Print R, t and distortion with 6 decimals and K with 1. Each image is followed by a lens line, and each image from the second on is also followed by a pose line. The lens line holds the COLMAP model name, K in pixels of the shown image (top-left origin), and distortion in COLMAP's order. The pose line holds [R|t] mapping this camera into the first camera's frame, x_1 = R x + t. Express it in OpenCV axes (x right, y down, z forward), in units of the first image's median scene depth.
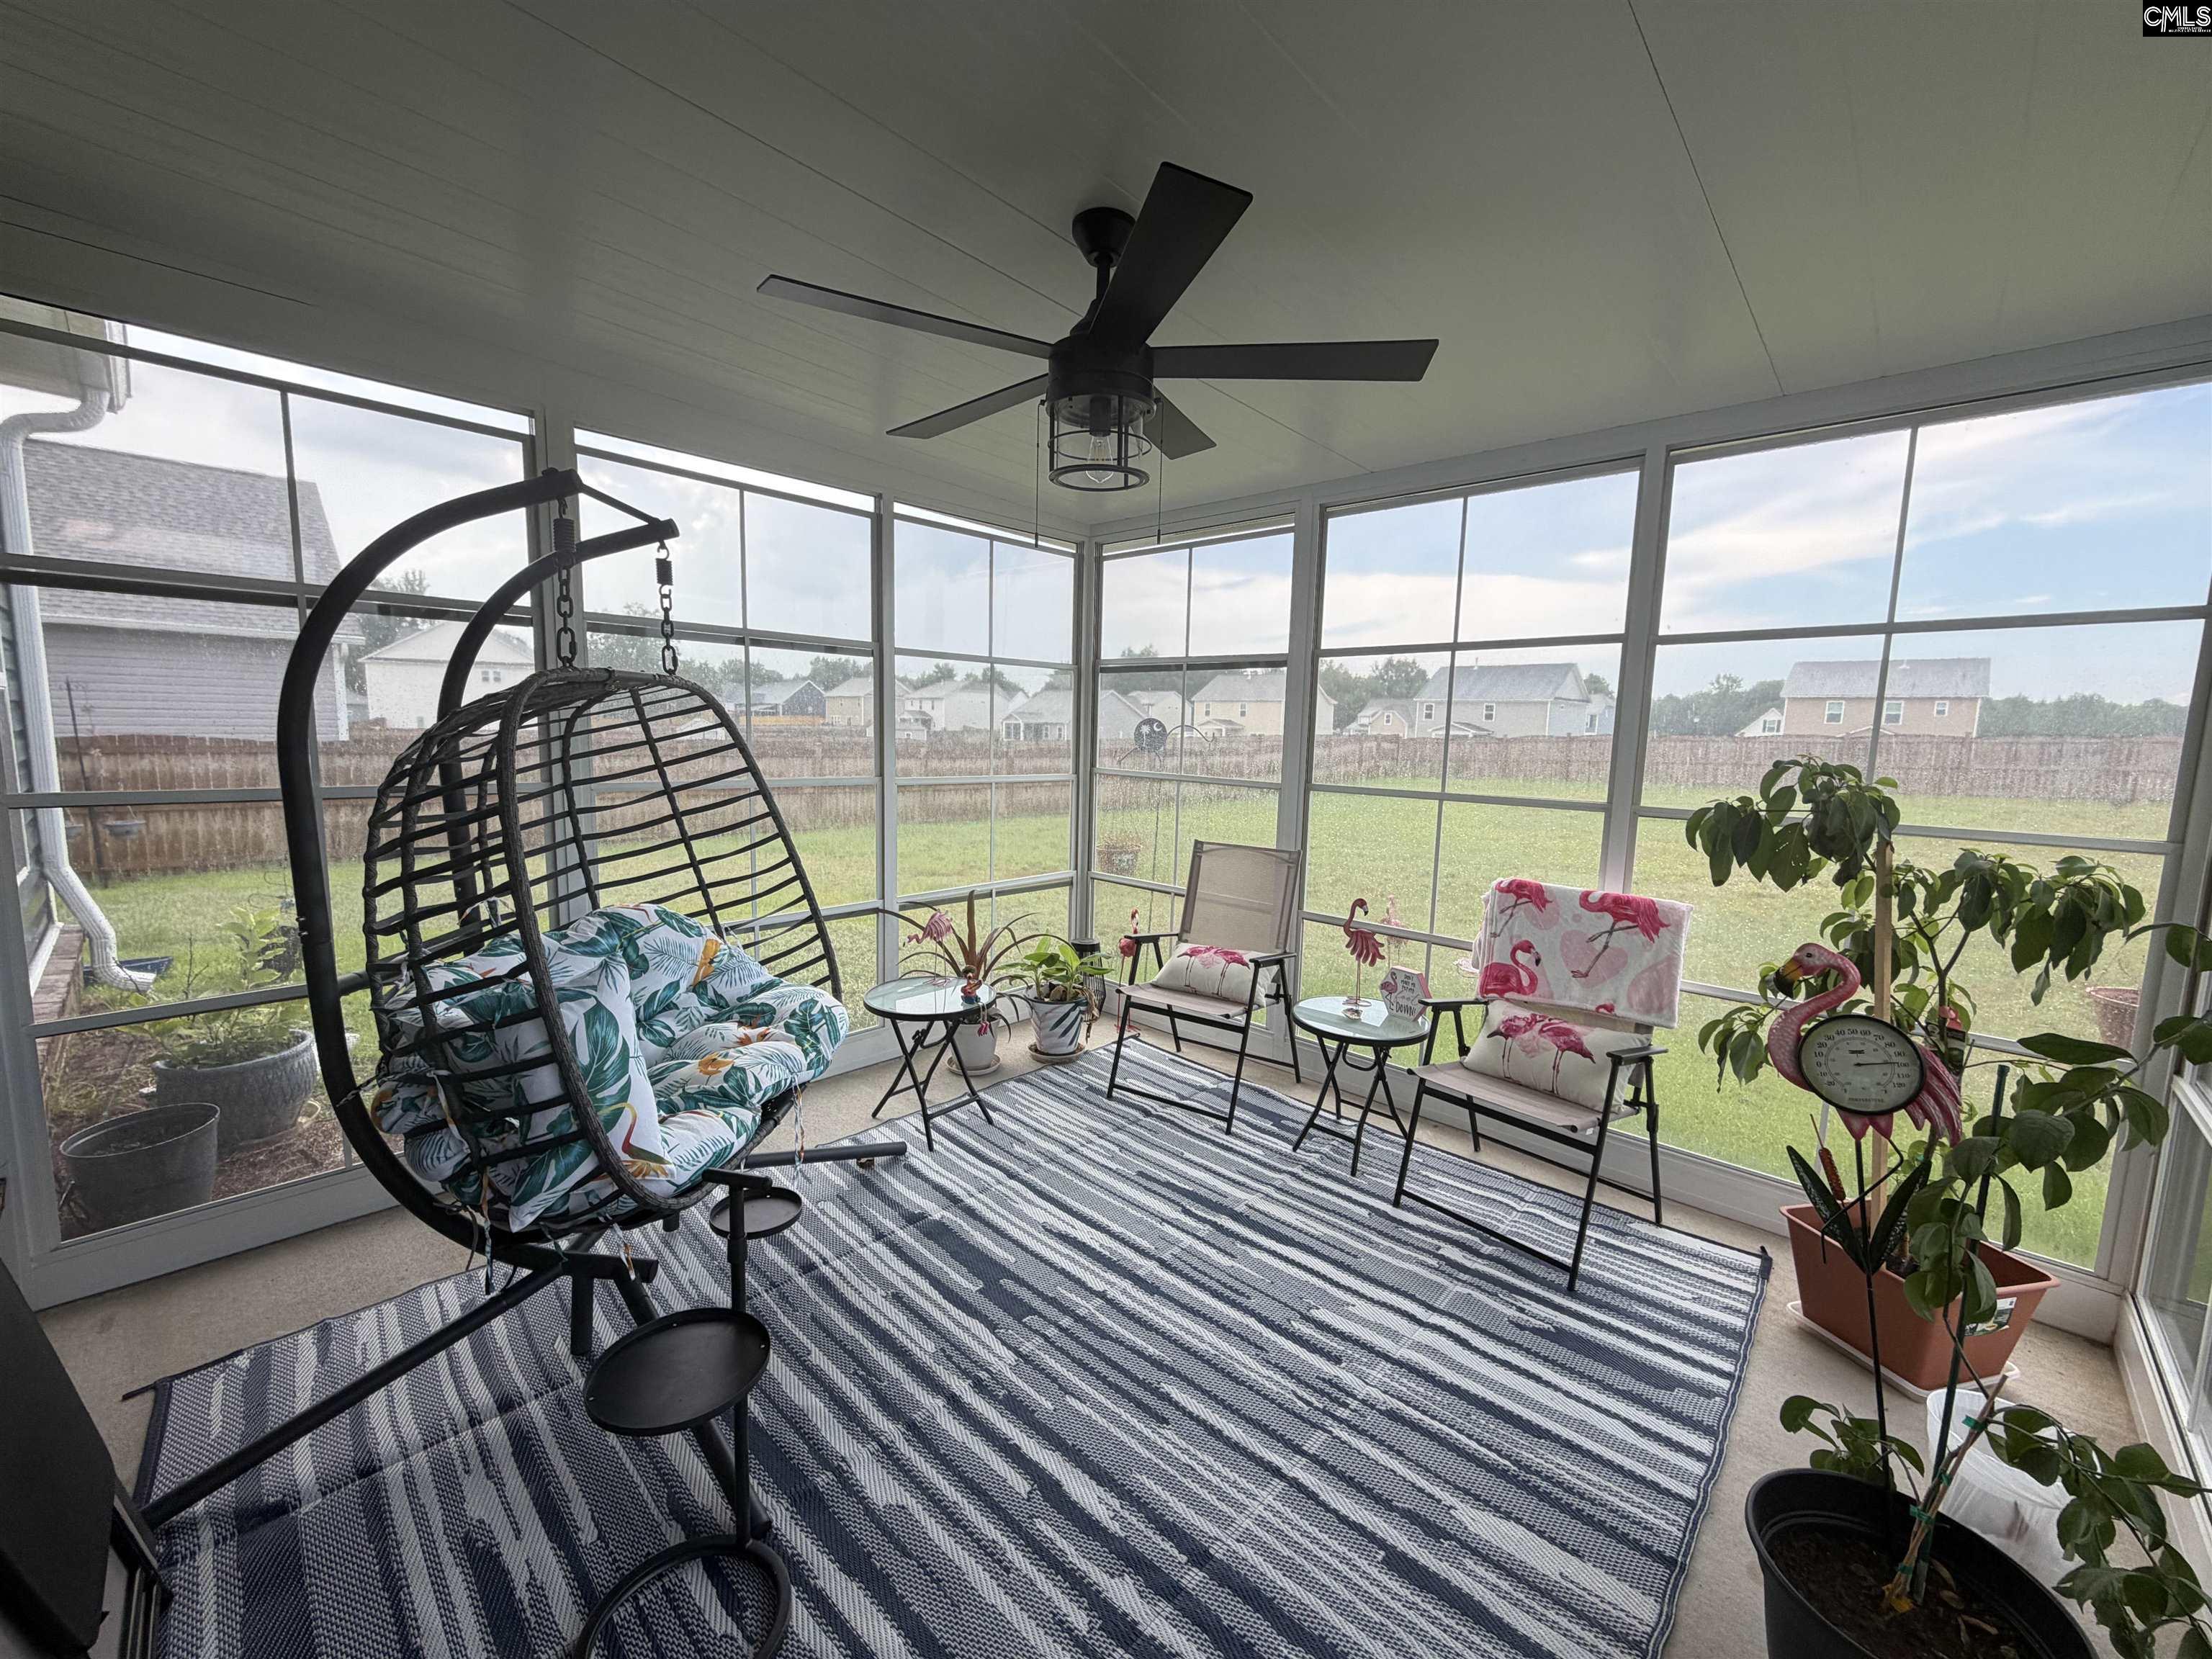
lens RADIAL K [[878.9, 0, 1106.0], [0, 878.9, 829.5], [0, 0, 1]] dist [0.000110, -0.000310]
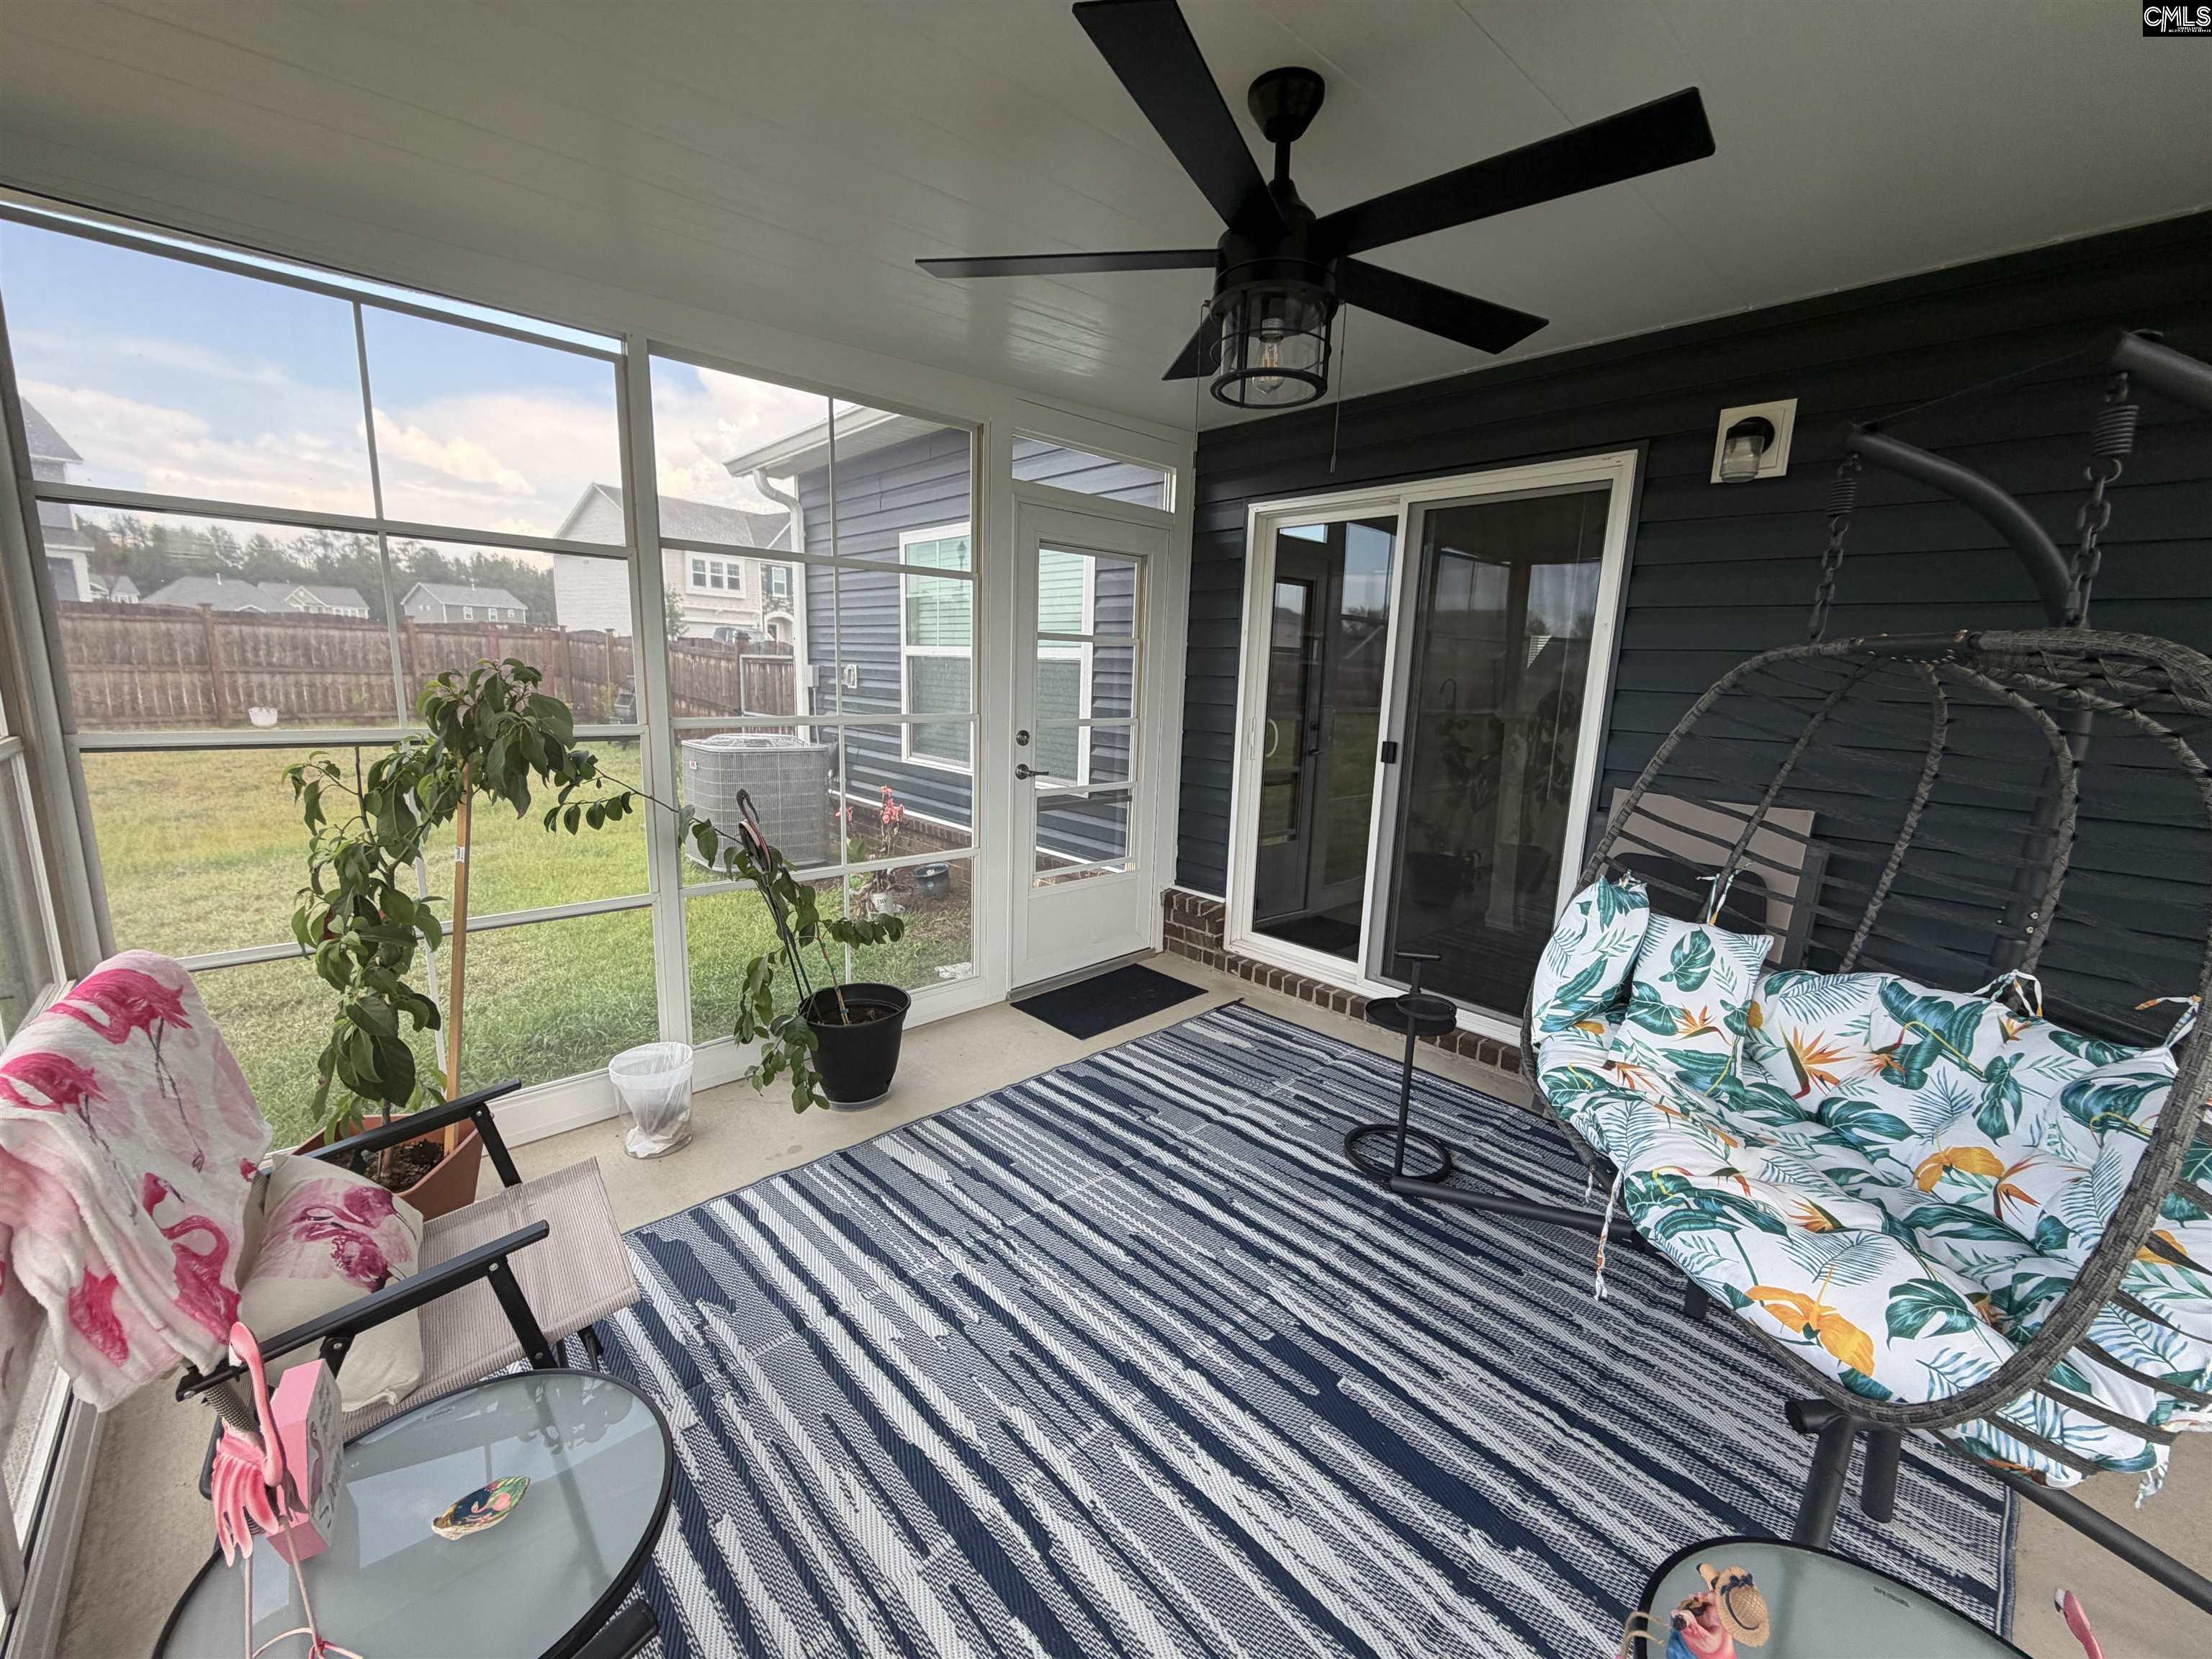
lens RADIAL K [[878.9, 0, 1106.0], [0, 878.9, 829.5], [0, 0, 1]] dist [0.000110, -0.000310]
pose [[-0.995899, -0.069472, 0.057949, 0.065415], [-0.049190, 0.953410, 0.297639, -0.212652], [-0.075926, 0.293568, -0.952918, 1.800215]]
